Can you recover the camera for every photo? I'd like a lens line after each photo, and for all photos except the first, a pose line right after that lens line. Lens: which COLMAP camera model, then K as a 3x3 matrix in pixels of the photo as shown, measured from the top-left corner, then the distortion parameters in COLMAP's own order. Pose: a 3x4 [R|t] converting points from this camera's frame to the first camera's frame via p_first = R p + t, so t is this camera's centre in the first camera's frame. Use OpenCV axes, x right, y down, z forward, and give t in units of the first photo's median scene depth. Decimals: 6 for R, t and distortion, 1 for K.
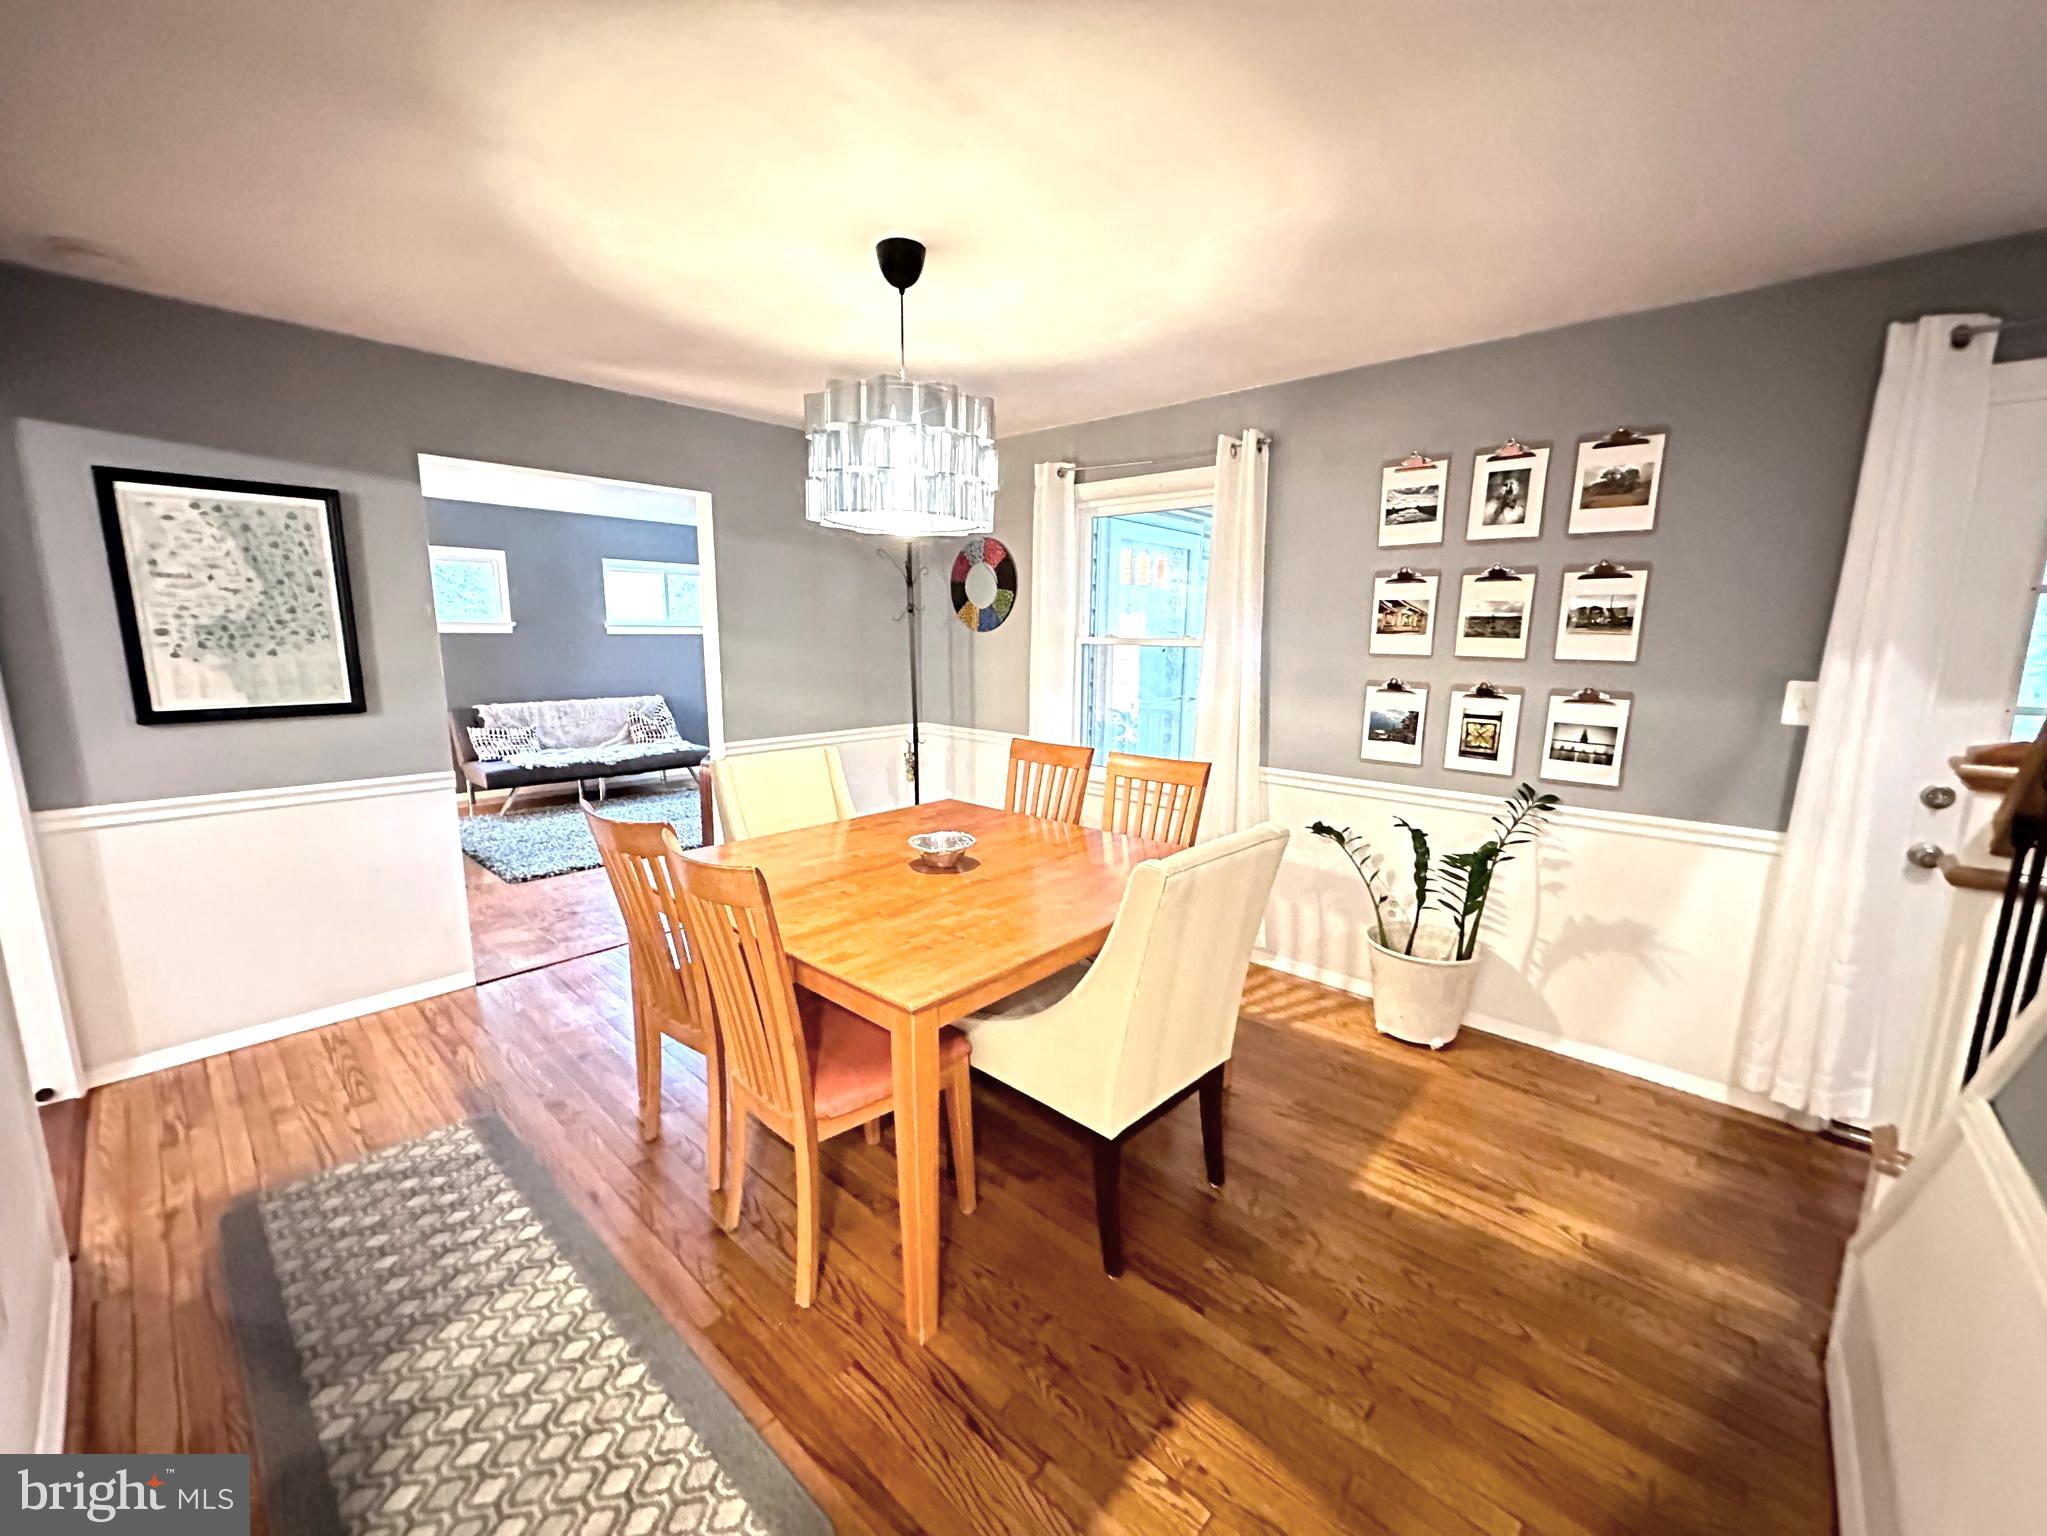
lens RADIAL K [[812.9, 0, 1019.5], [0, 812.9, 770.7], [0, 0, 1]] dist [-0.007105, 0.000713]
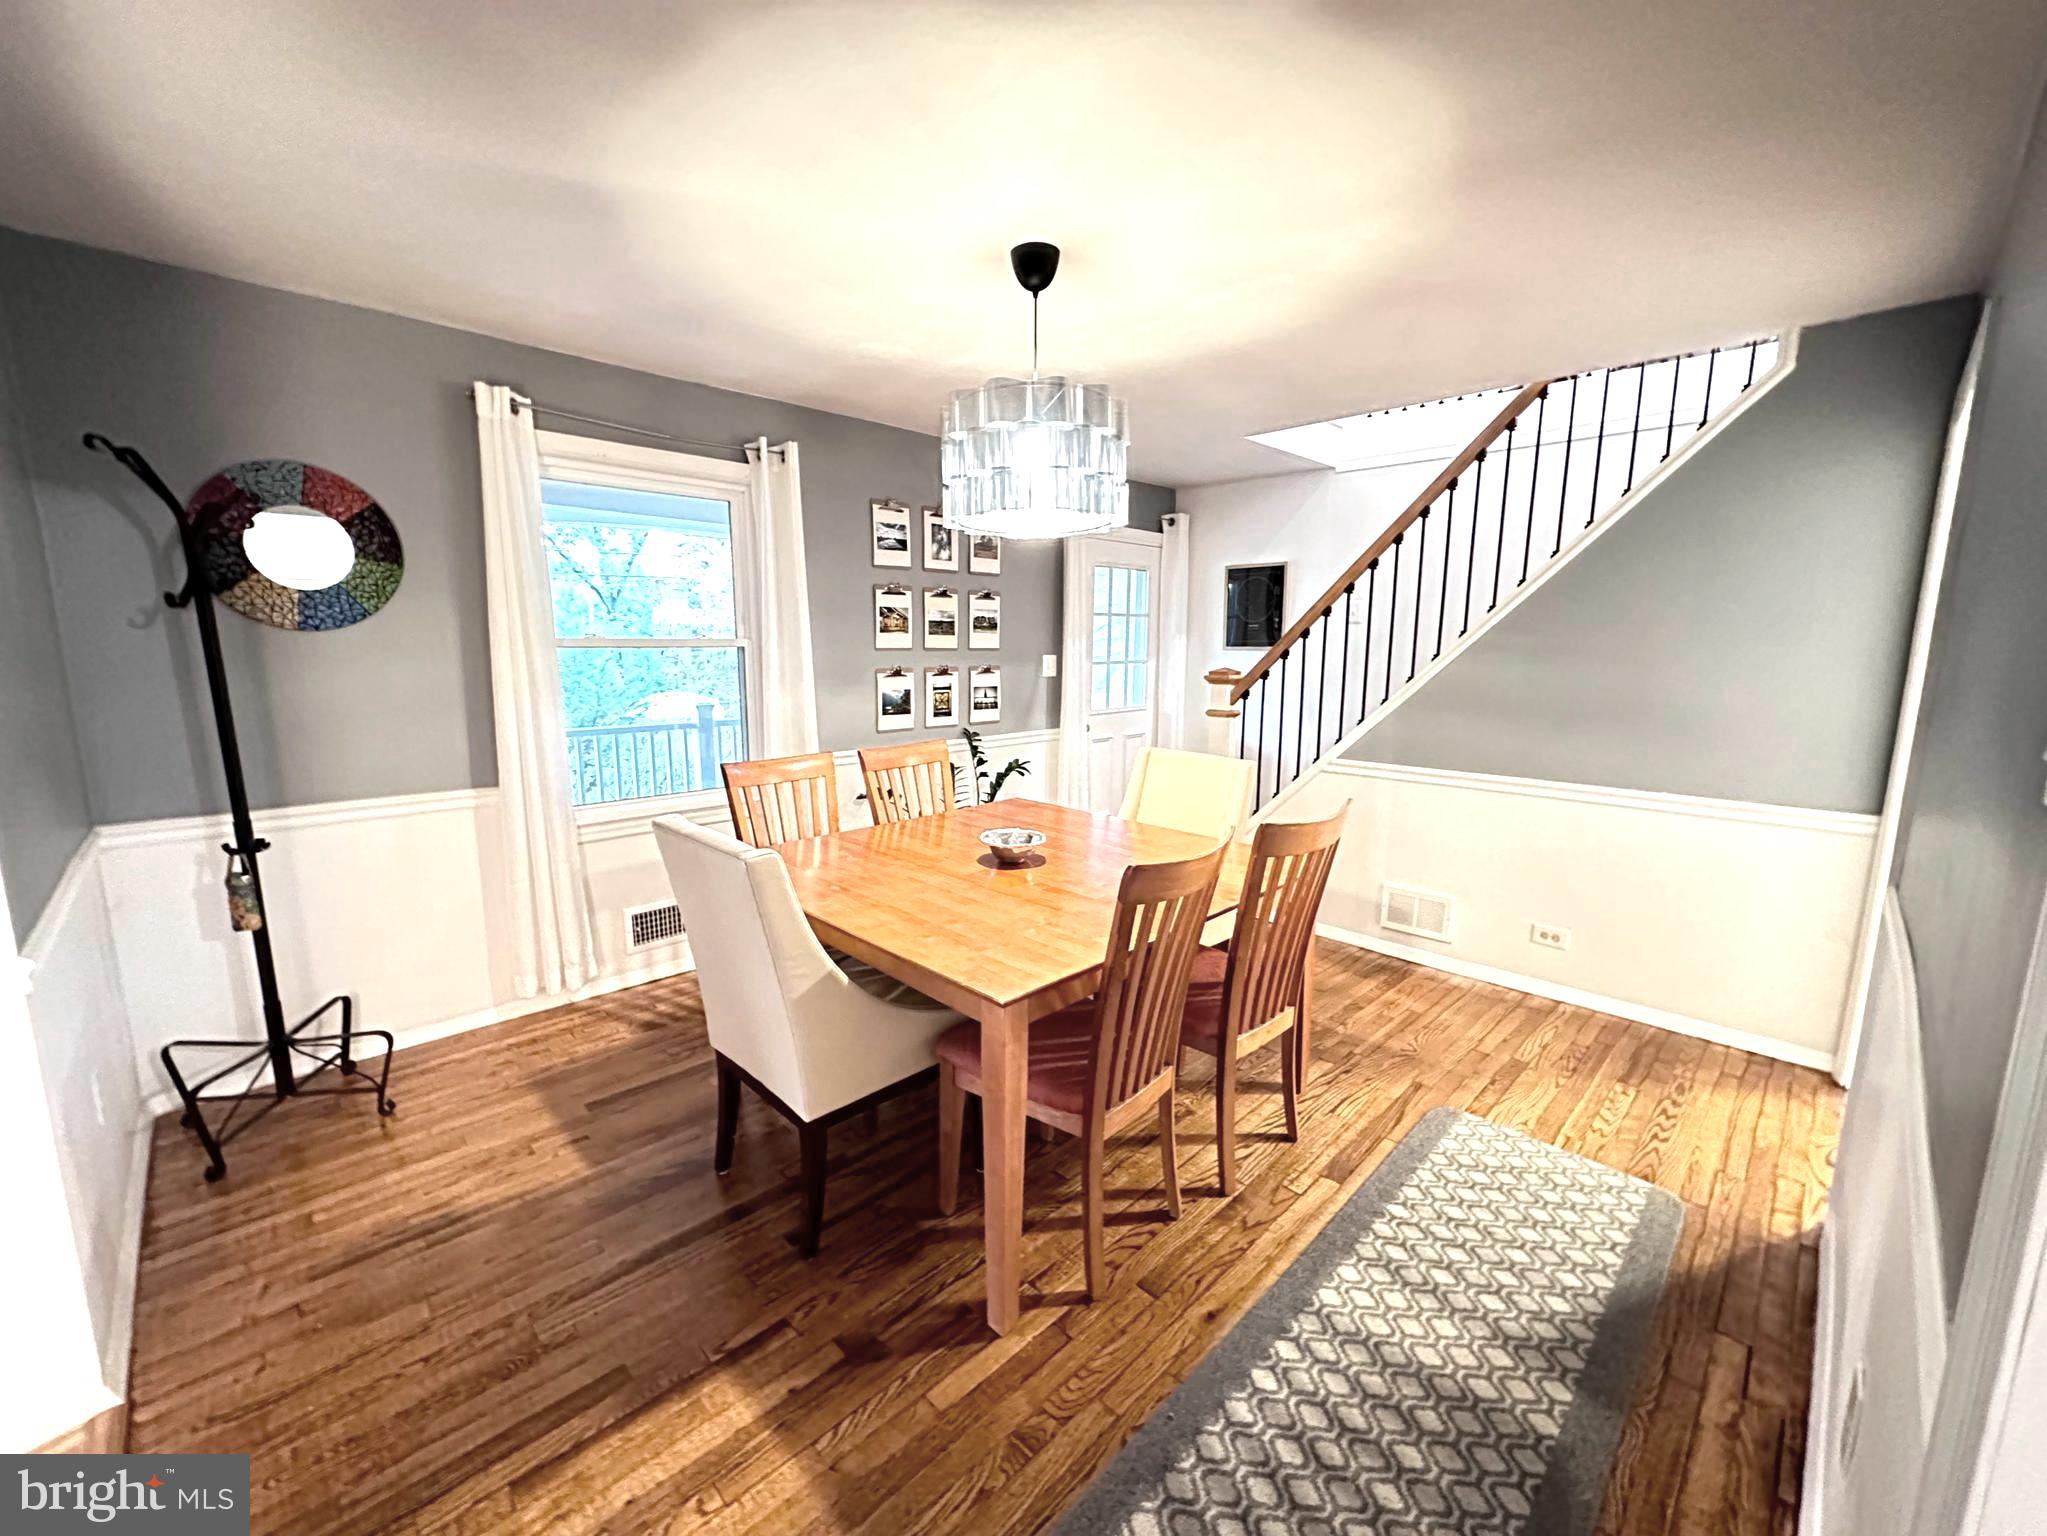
lens RADIAL K [[812.9, 0, 1019.5], [0, 812.9, 770.7], [0, 0, 1]] dist [-0.007105, 0.000713]
pose [[0.060008, -0.168277, 0.983911, -1.332256], [0.165760, 0.973682, 0.156418, -0.187633], [-0.984339, 0.153707, 0.086322, 1.099177]]
